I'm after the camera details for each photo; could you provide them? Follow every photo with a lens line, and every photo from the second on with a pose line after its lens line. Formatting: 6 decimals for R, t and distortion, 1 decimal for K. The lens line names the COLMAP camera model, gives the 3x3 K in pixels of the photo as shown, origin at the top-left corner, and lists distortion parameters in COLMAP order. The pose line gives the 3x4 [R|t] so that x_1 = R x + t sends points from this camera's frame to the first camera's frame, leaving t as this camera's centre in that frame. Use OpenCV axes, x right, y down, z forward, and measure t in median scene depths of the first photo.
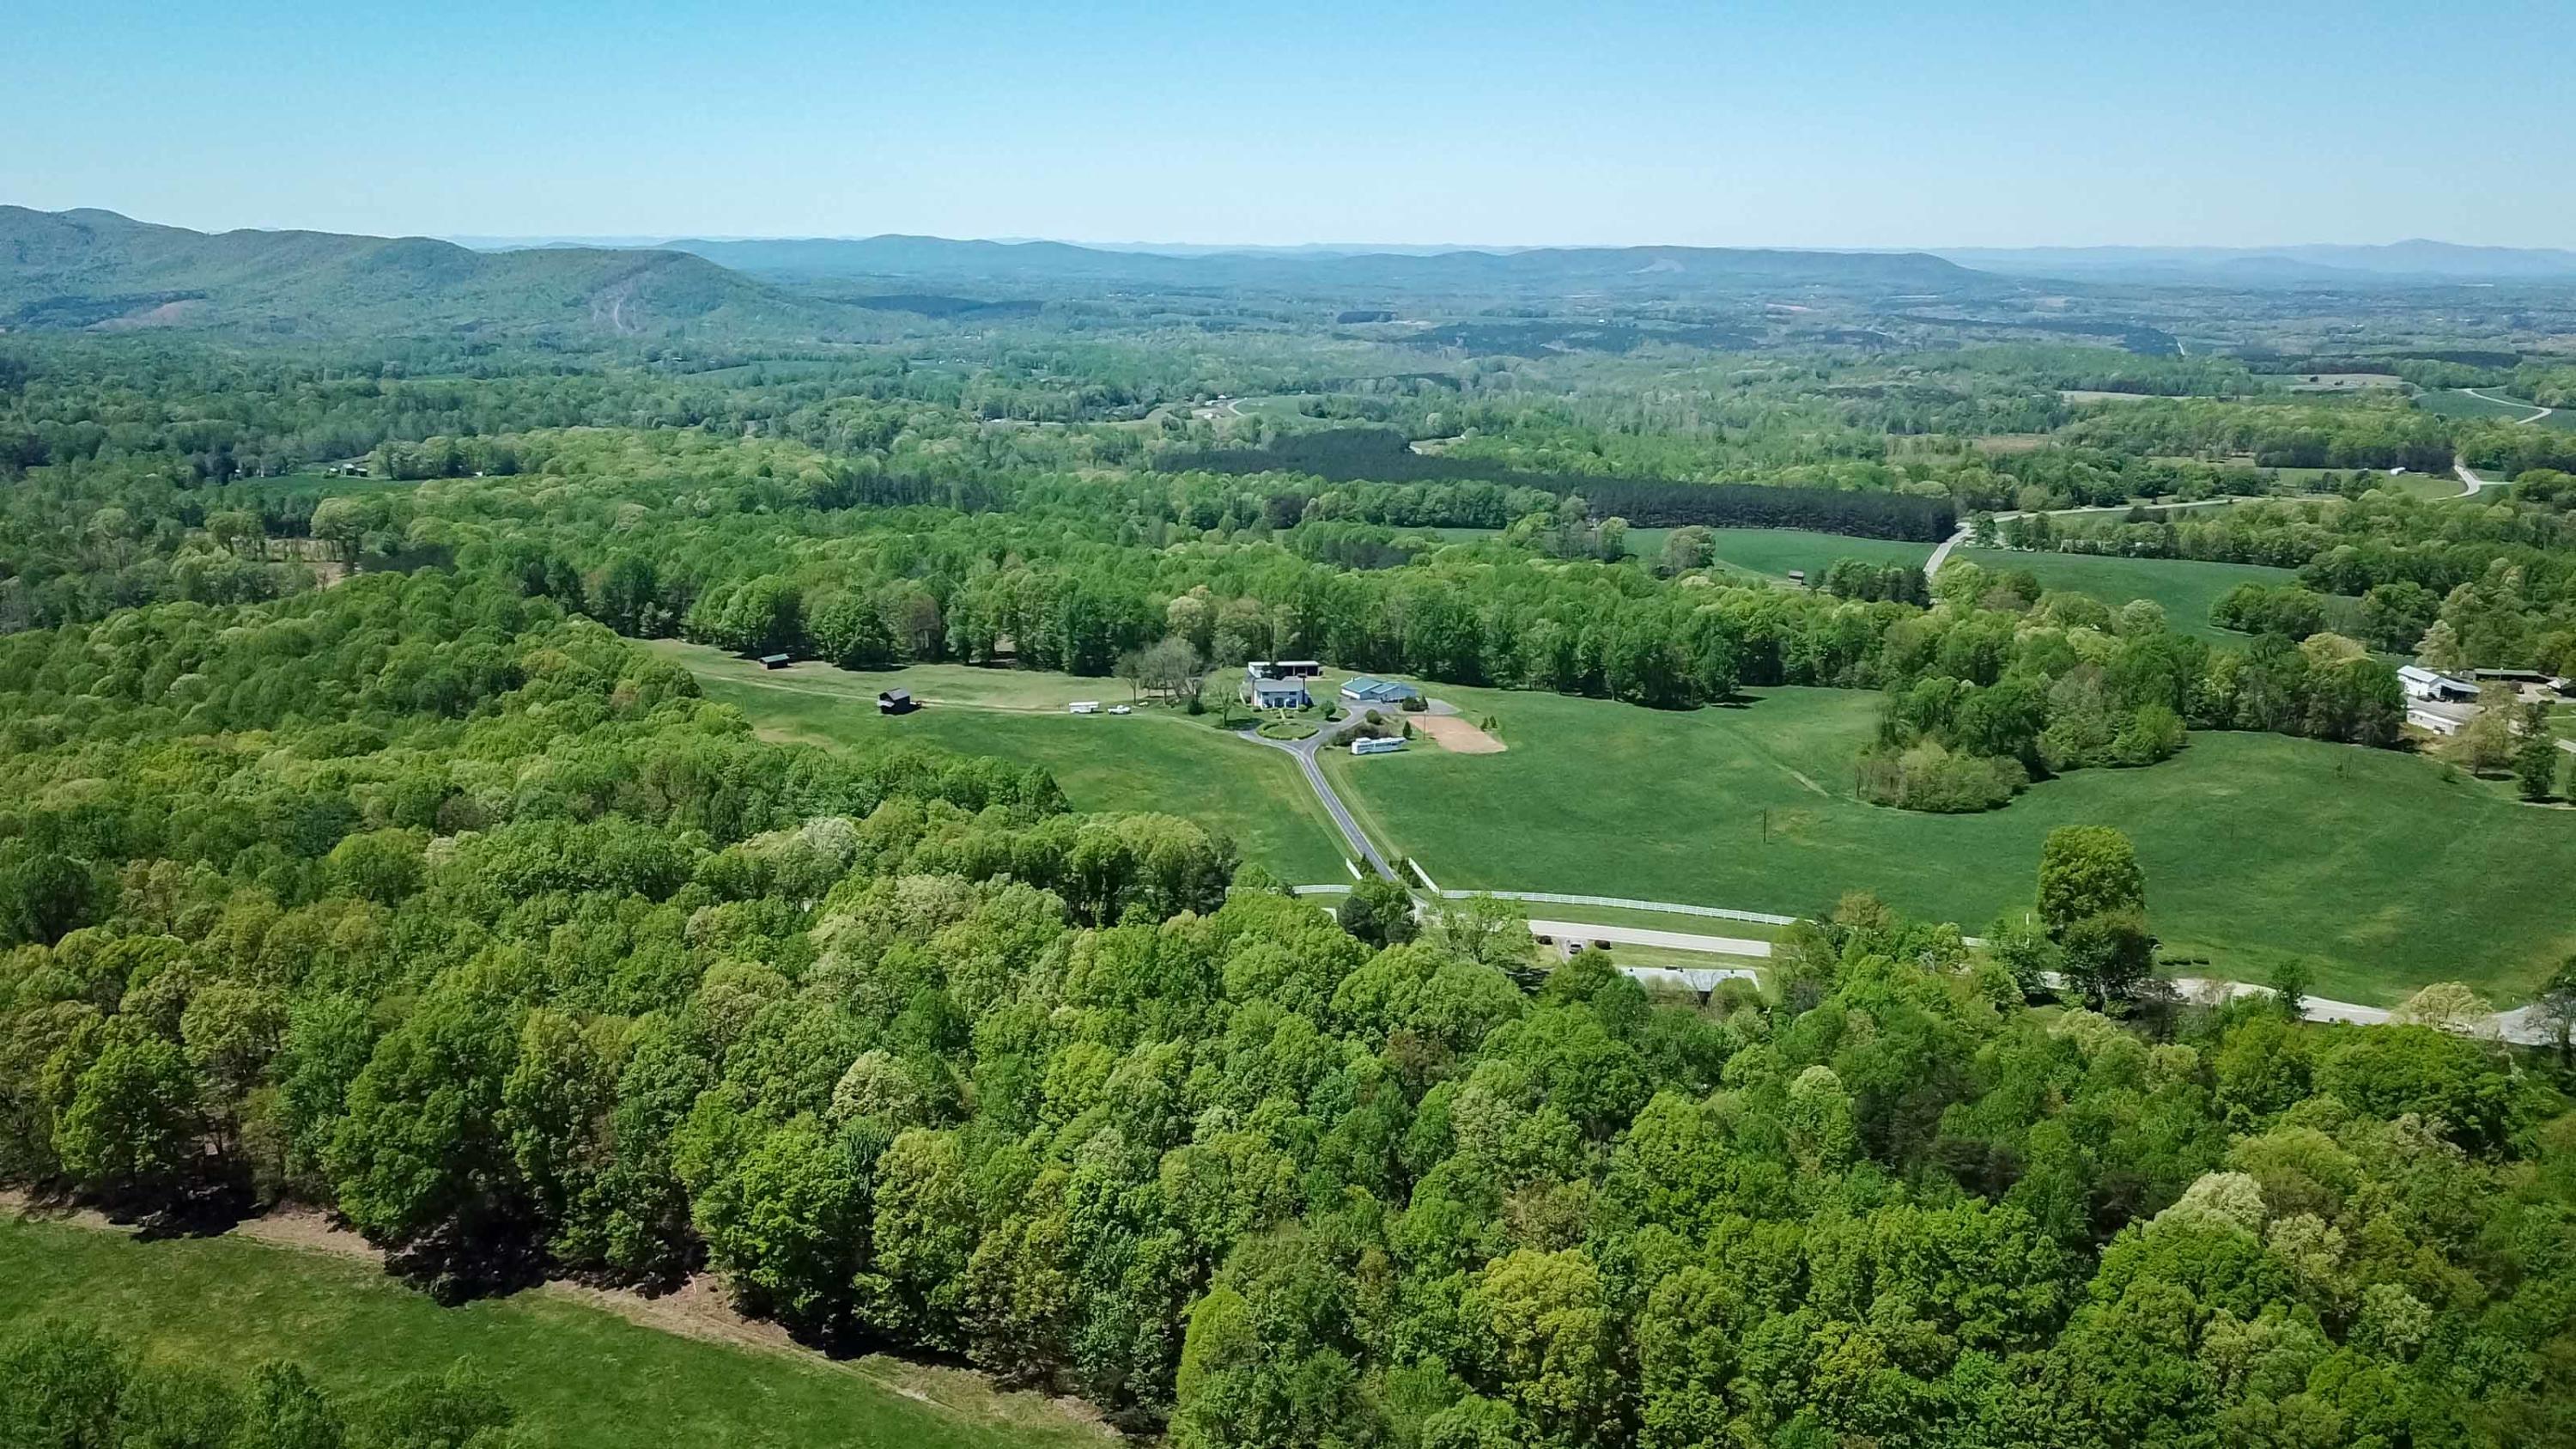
lens RADIAL K [[2015.0, 0, 1288.0], [0, 2015.0, 724.5], [0, 0, 1]] dist [0.068504, -0.154999]
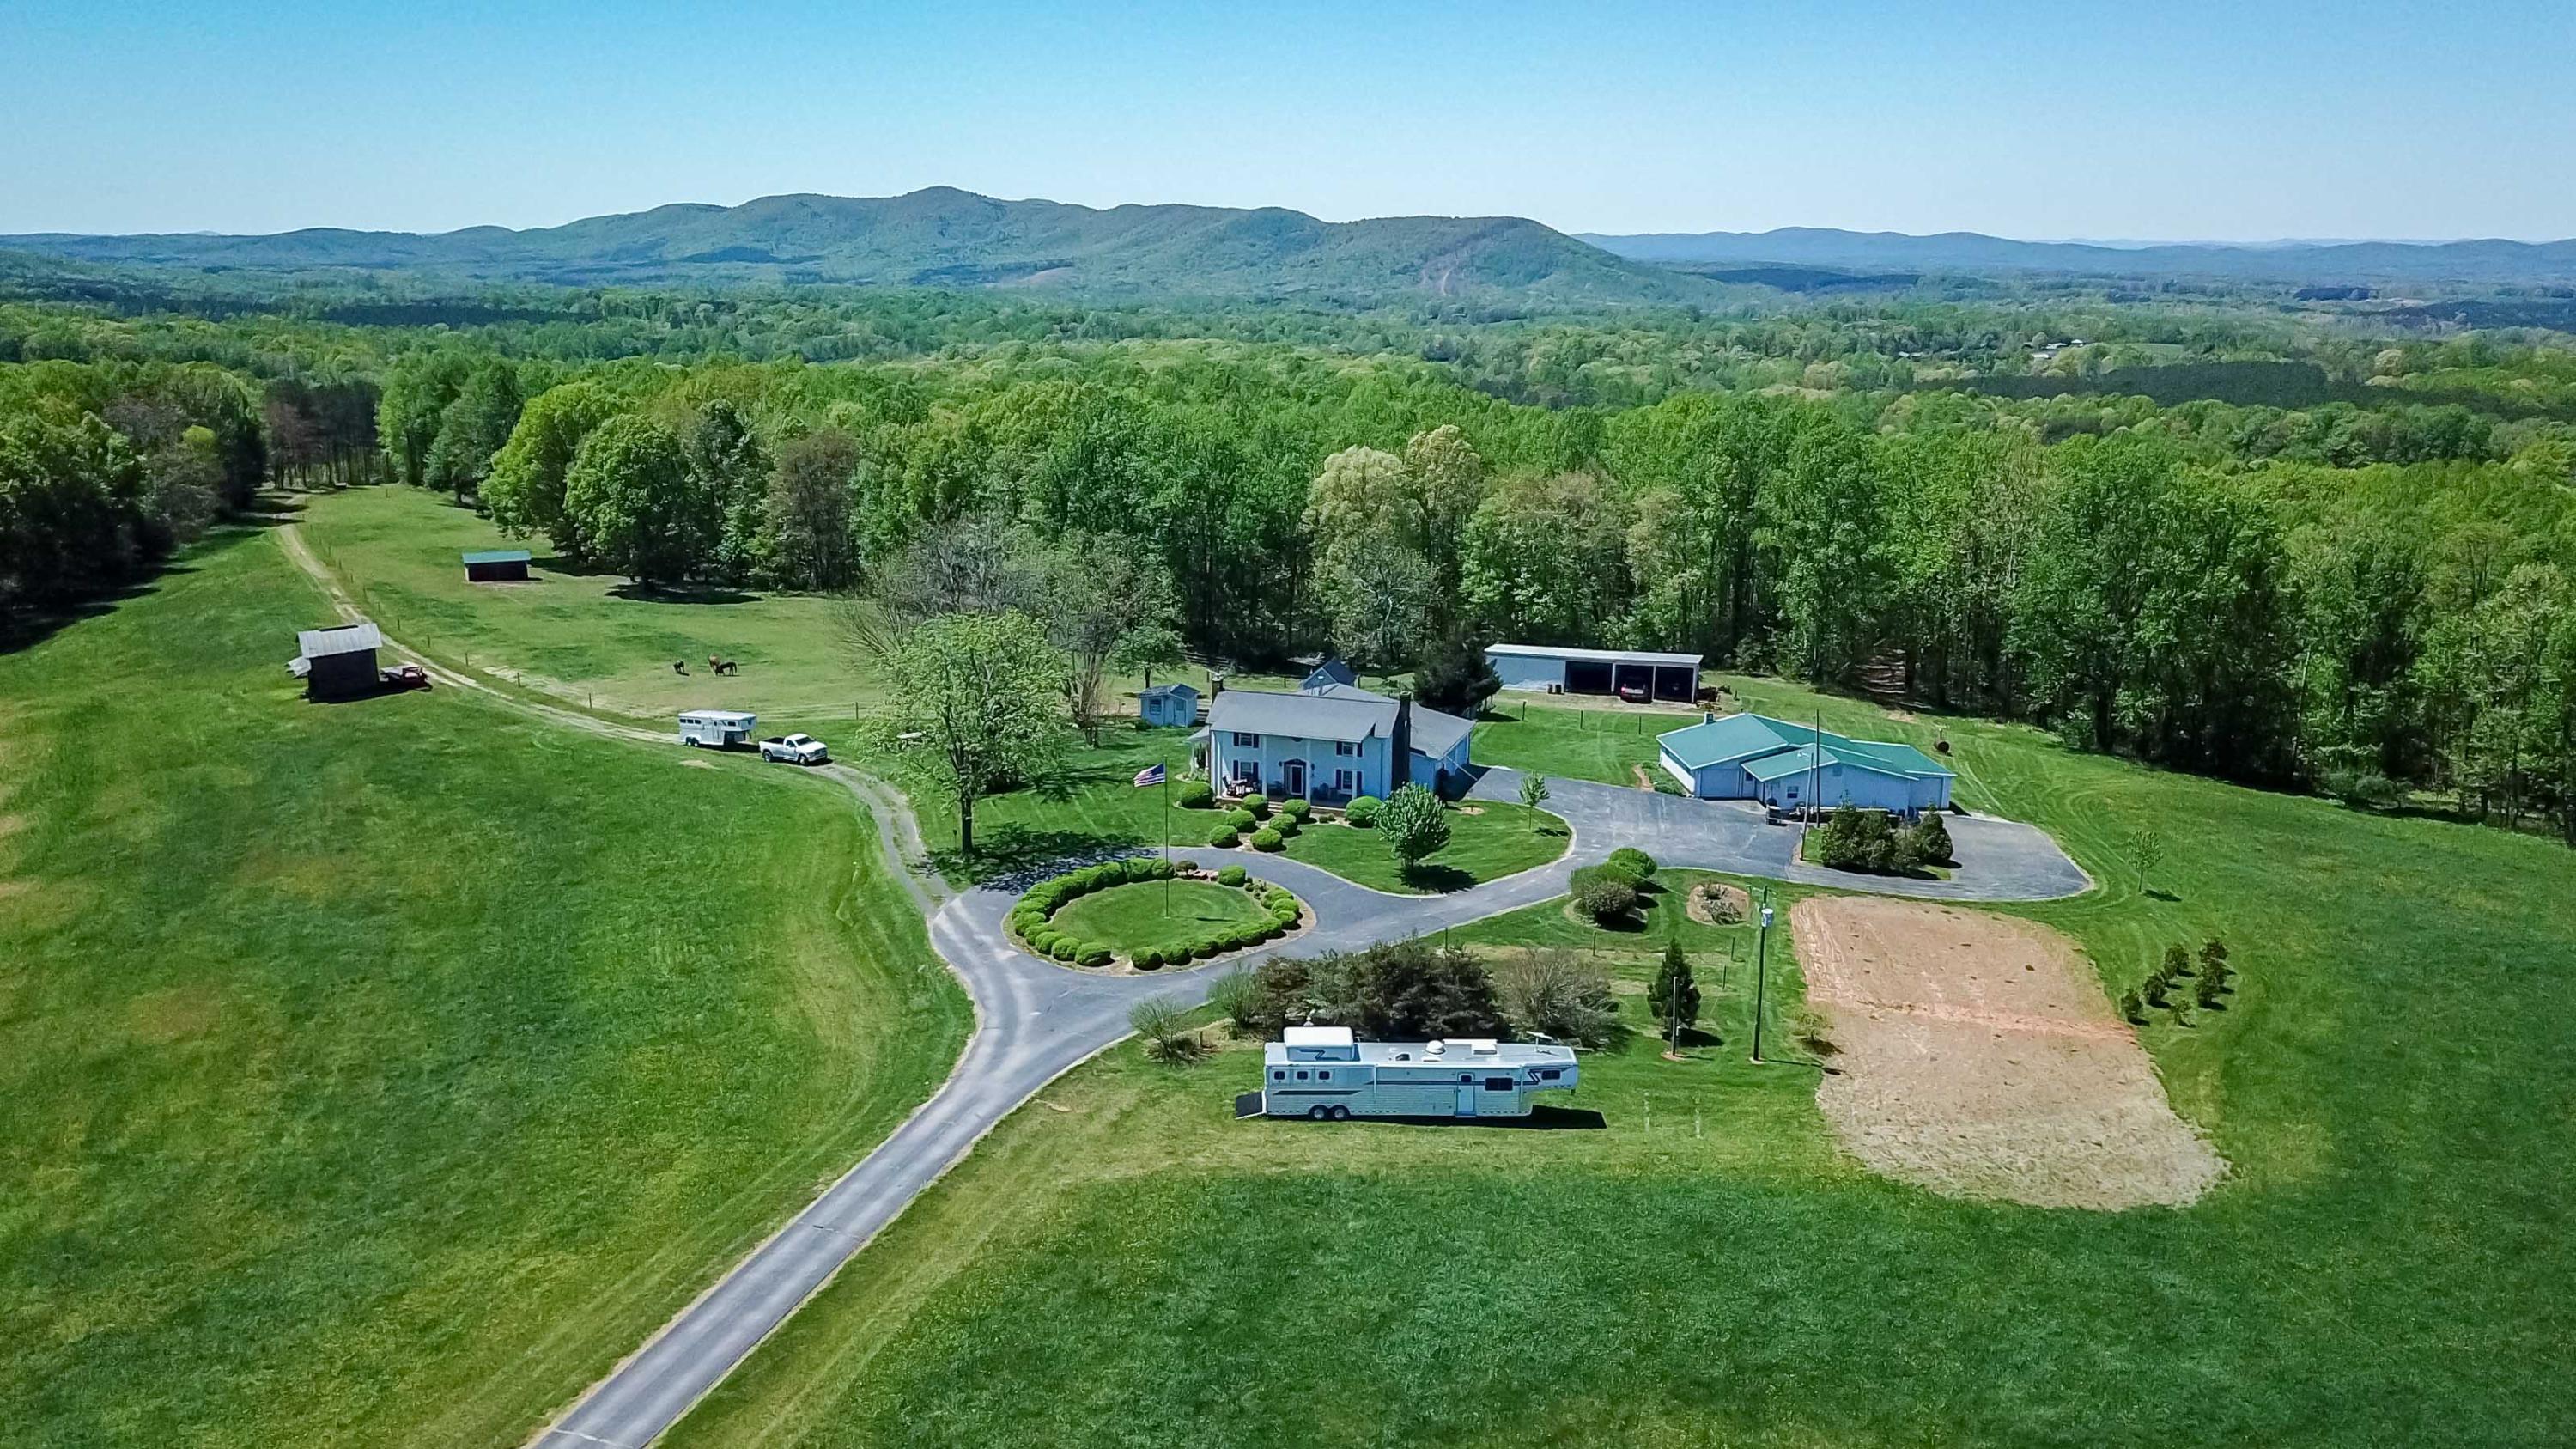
lens RADIAL K [[2063.4, 0, 1274.6], [0, 2063.4, 725.8], [0, 0, 1]] dist [0.012282, -0.008190]
pose [[0.907385, 0.091255, -0.410274, 0.044580], [-0.093447, 0.995515, 0.014754, -0.009627], [0.409780, 0.024951, 0.911843, 0.342295]]
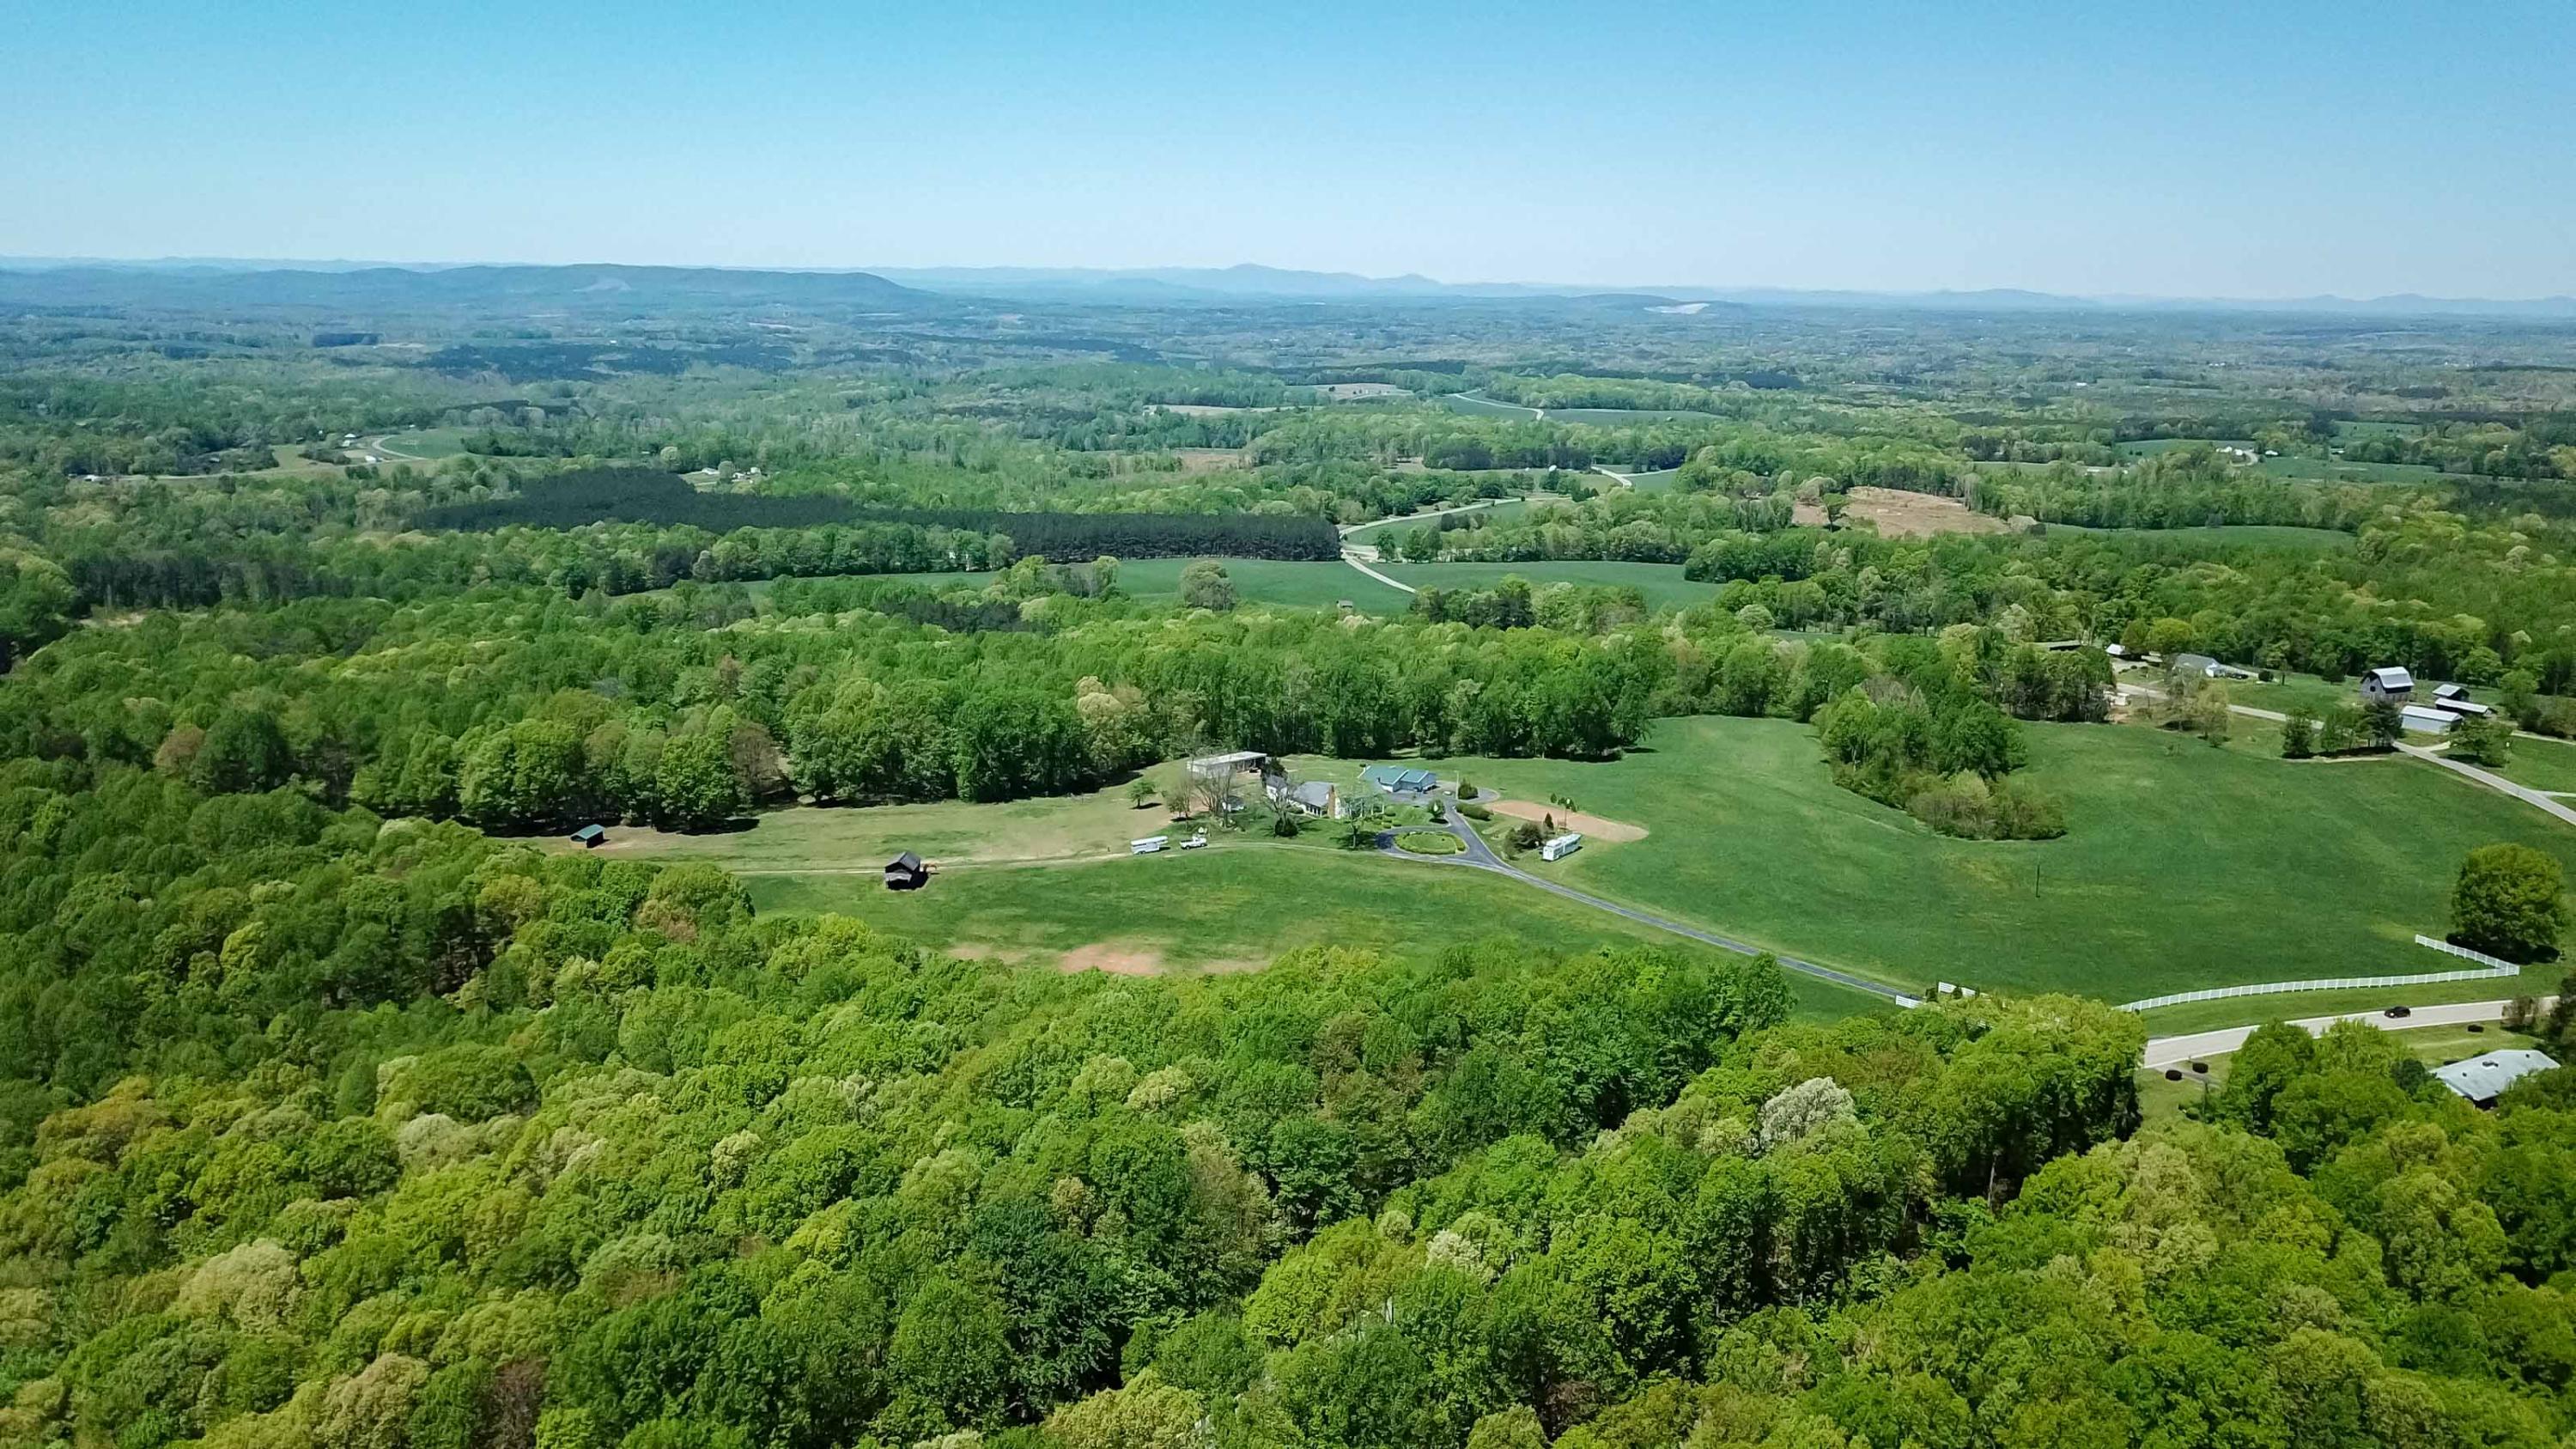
lens RADIAL K [[1961.2, 0, 1288.0], [0, 1961.2, 724.5], [0, 0, 1]] dist [0.037066, -0.063283]
pose [[0.867737, -0.105934, 0.485603, -0.195177], [0.107281, 0.993911, 0.025117, -0.032131], [-0.485307, 0.030301, 0.873818, 0.127260]]
